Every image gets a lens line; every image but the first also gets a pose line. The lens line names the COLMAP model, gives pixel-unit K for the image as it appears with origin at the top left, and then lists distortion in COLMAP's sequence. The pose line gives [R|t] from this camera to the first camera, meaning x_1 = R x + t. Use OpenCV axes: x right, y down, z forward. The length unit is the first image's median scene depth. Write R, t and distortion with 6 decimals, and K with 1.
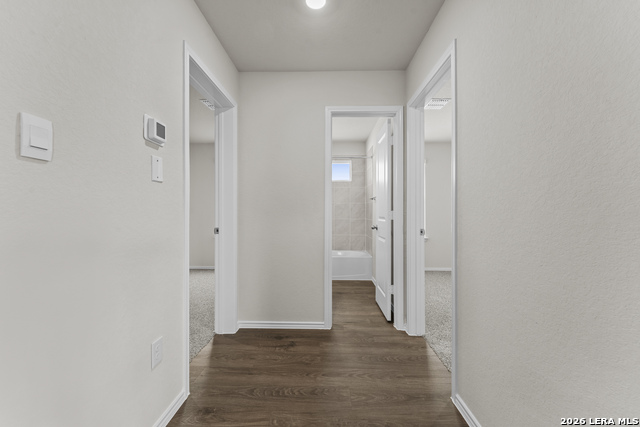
lens RADIAL K [[256.7, 0, 319.0], [0, 256.7, 214.2], [0, 0, 1]] dist [-0.003709, 0.001590]
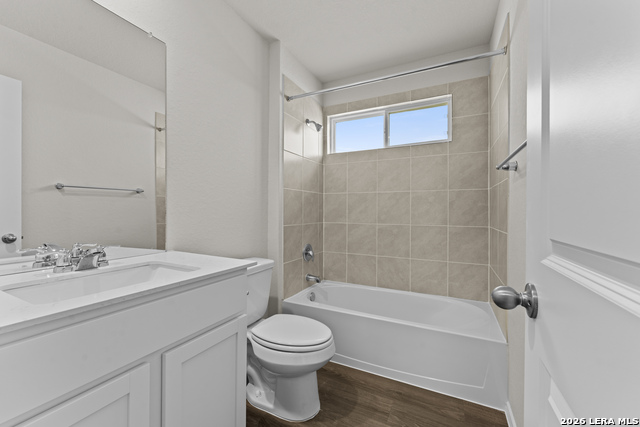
lens RADIAL K [[256.7, 0, 318.4], [0, 256.7, 212.0], [0, 0, 1]] dist [-0.003709, 0.001590]
pose [[0.905722, 0.002903, -0.423861, 0.107101], [-0.002203, 0.999995, 0.002141, -0.006097], [0.423866, -0.001006, 0.905725, 0.503583]]
